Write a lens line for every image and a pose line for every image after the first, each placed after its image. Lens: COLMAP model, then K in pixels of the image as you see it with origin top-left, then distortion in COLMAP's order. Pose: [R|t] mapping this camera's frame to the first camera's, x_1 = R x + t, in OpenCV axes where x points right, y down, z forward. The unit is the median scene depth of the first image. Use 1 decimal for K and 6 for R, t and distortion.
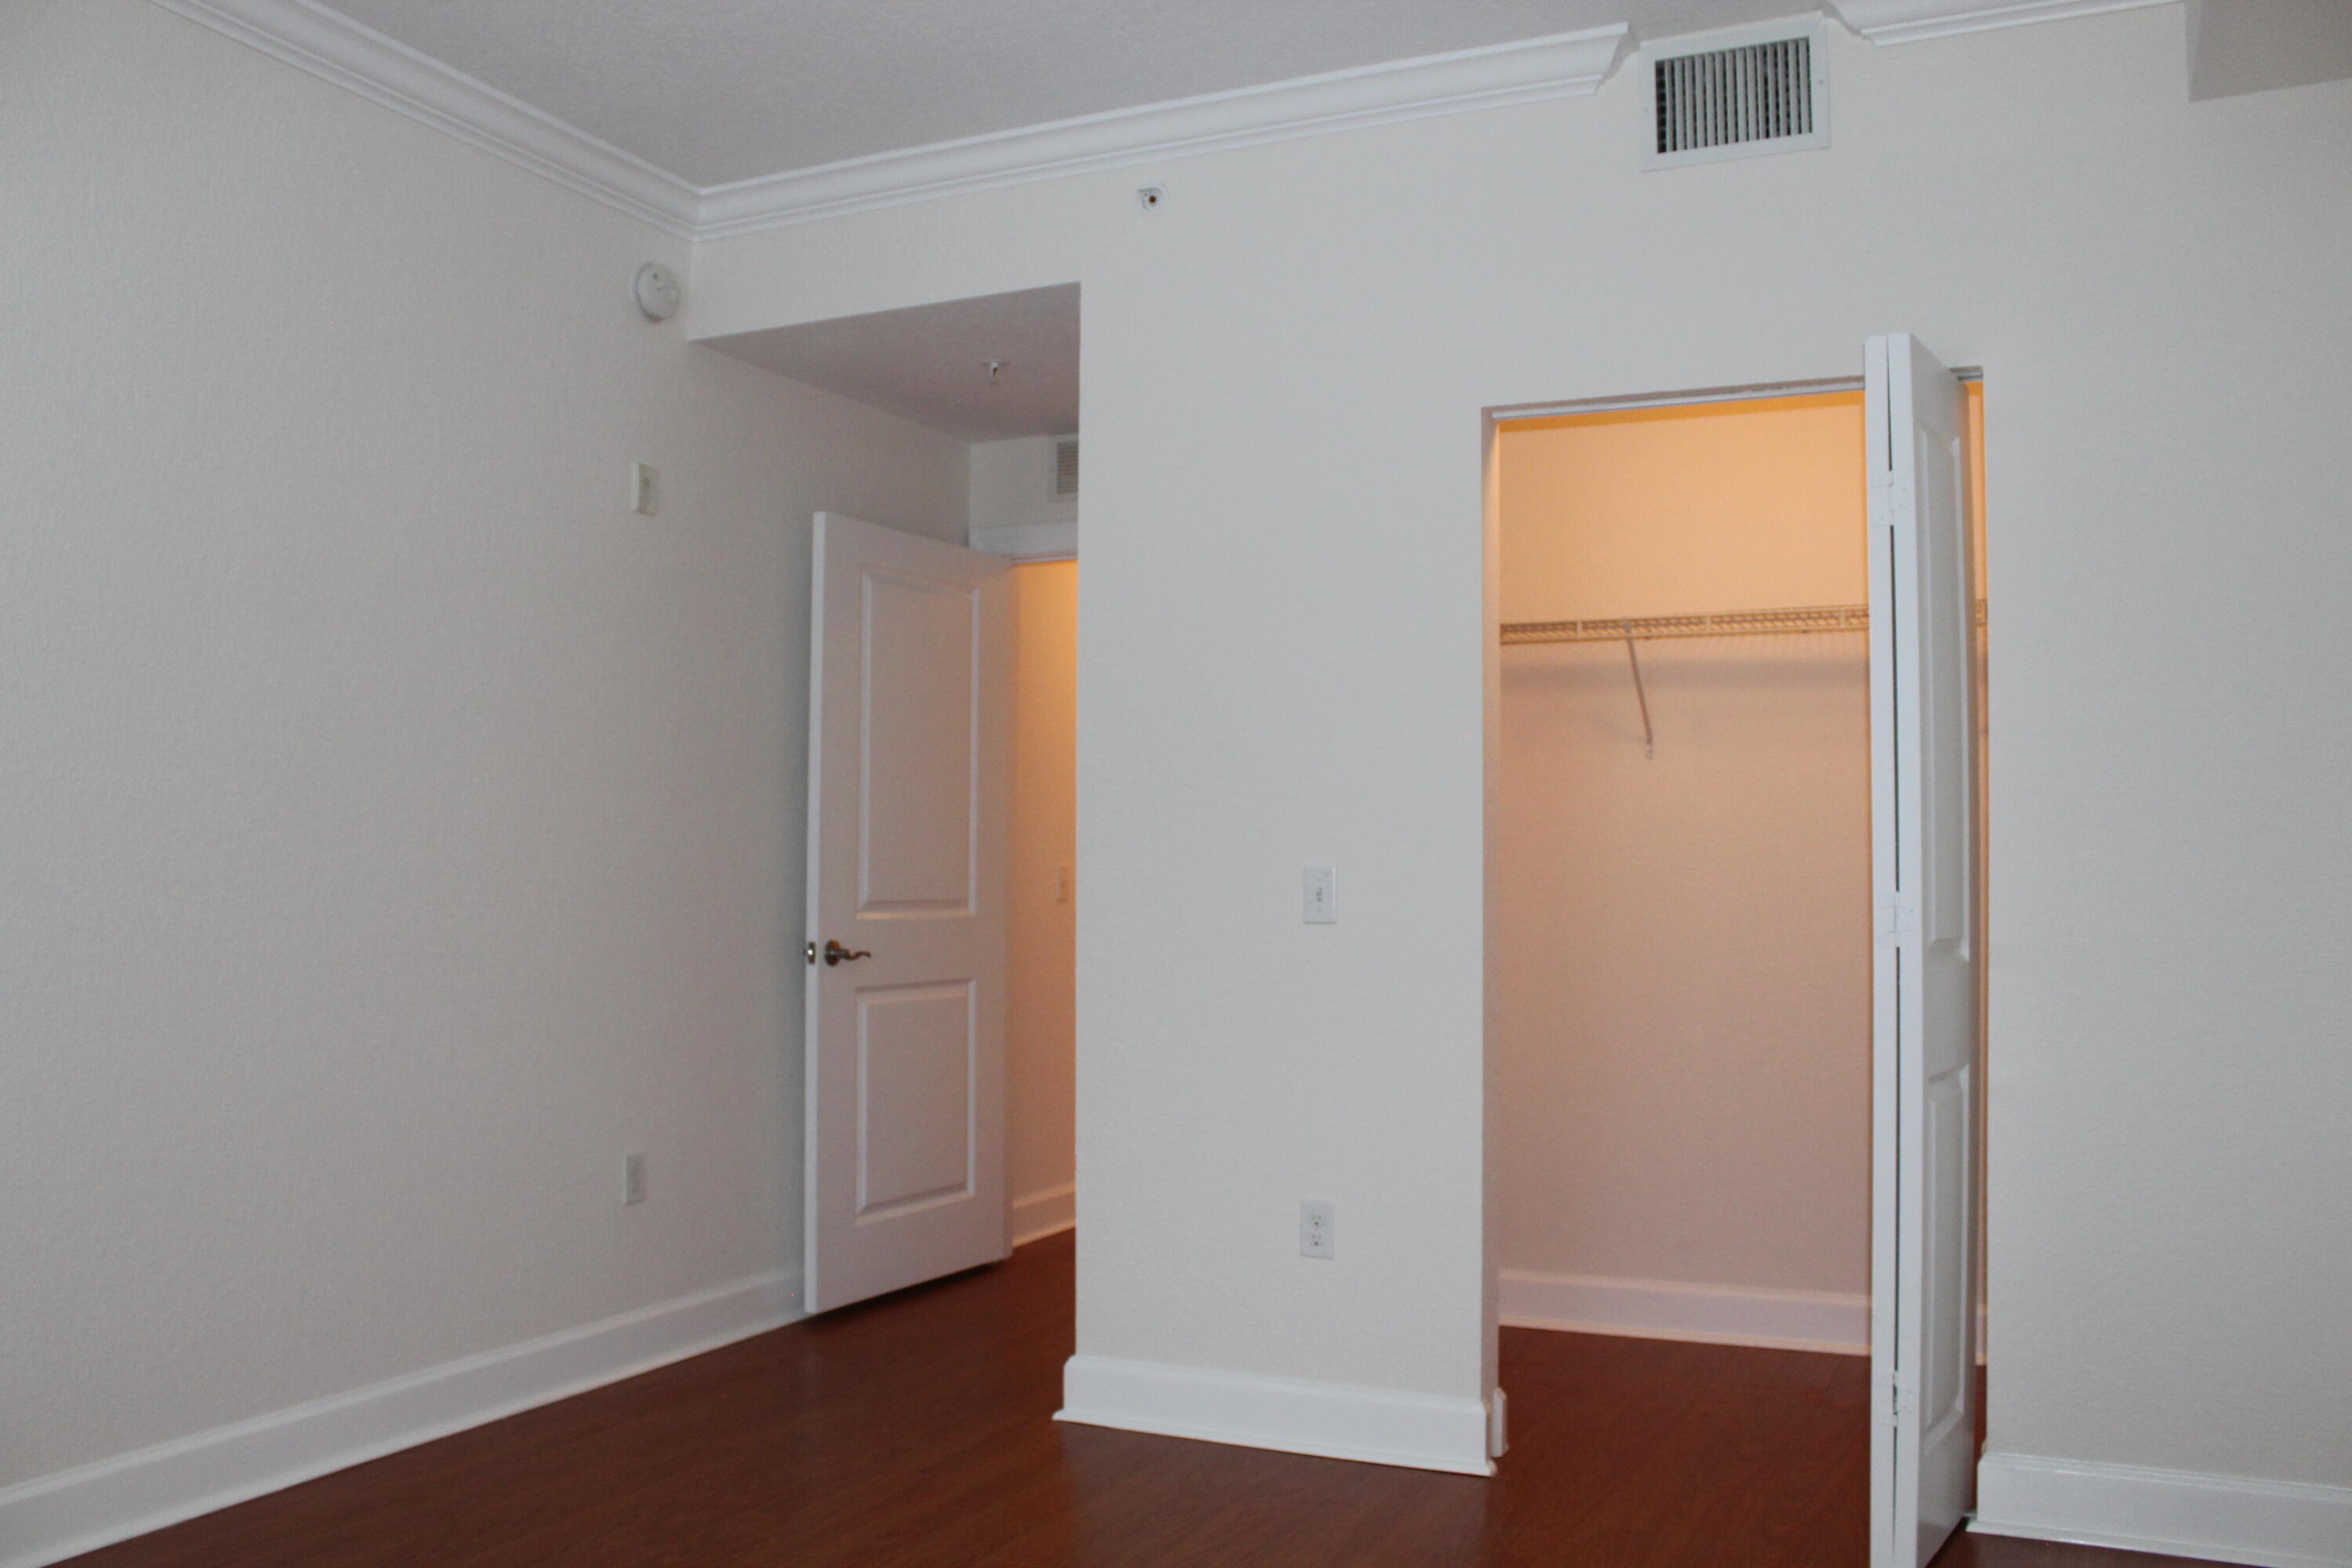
lens RADIAL K [[1983.2, 0, 1176.0], [0, 1983.2, 784.0], [0, 0, 1]] dist [-0.152687, 0.141793]
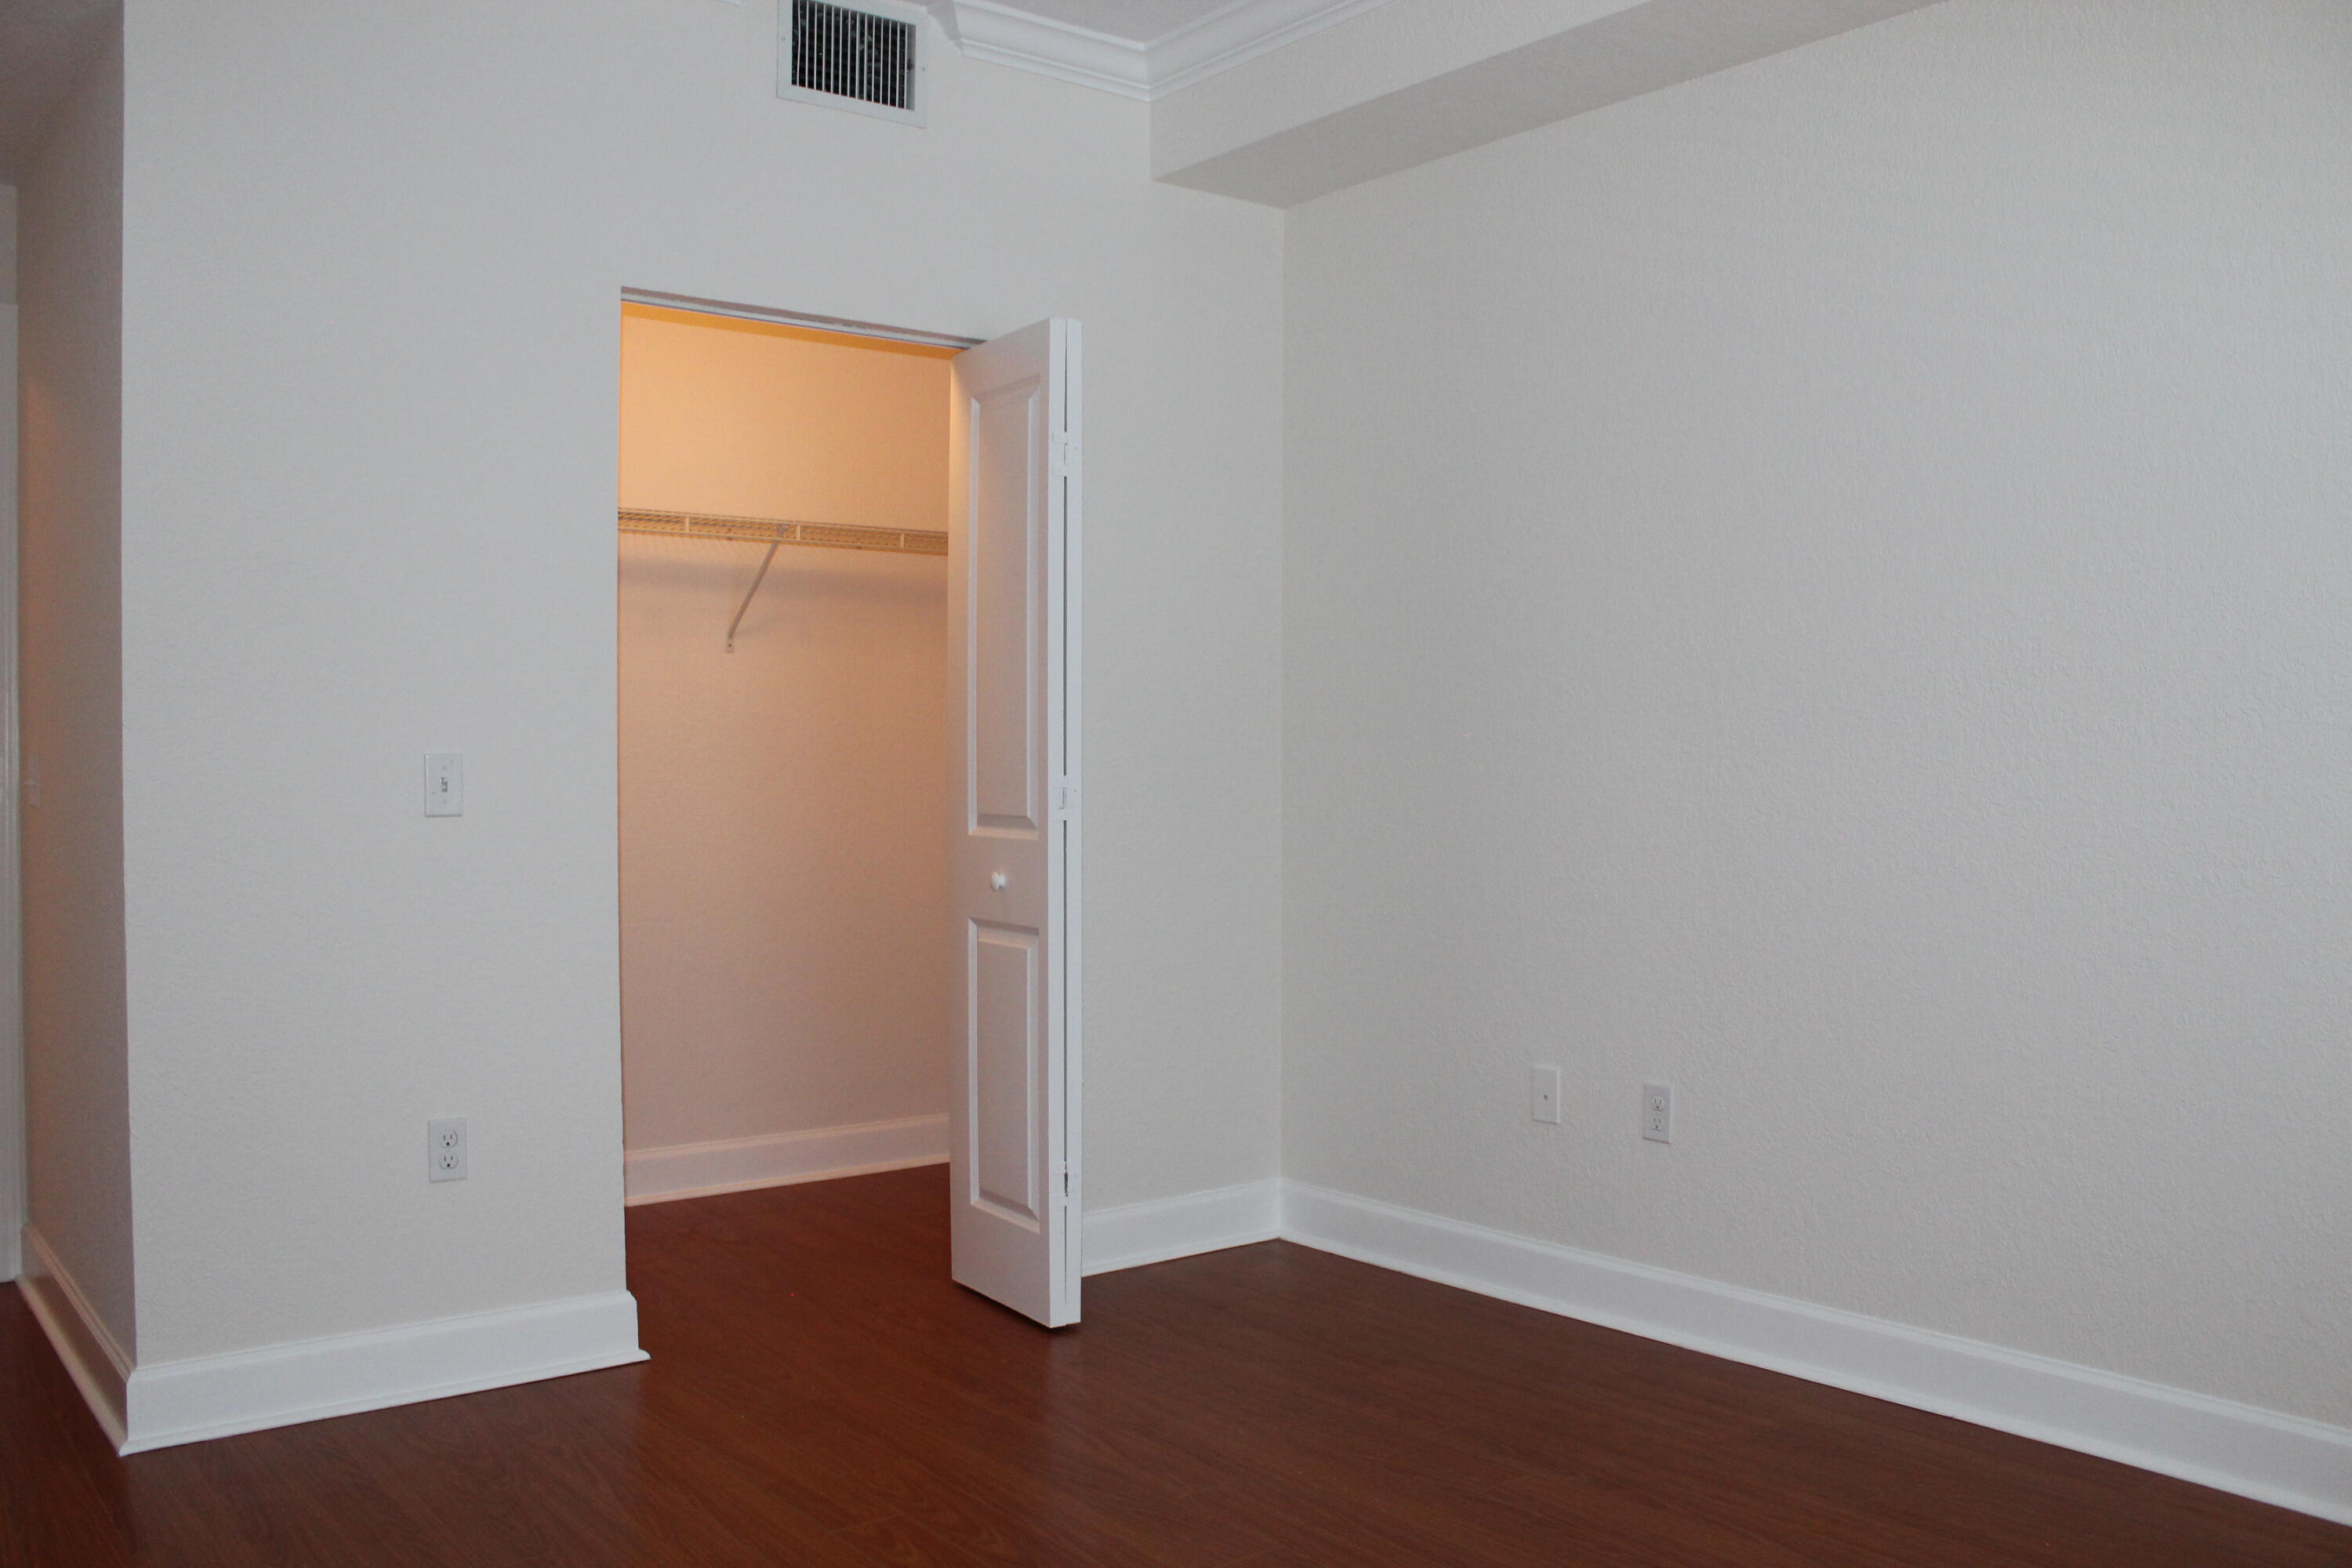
lens RADIAL K [[1983.2, 0, 1176.0], [0, 1983.2, 784.0], [0, 0, 1]] dist [-0.152687, 0.141793]
pose [[0.451728, -0.014879, 0.892031, -0.603783], [-0.038360, 0.998612, 0.036082, 0.010773], [-0.891330, -0.050518, 0.450531, 0.311714]]
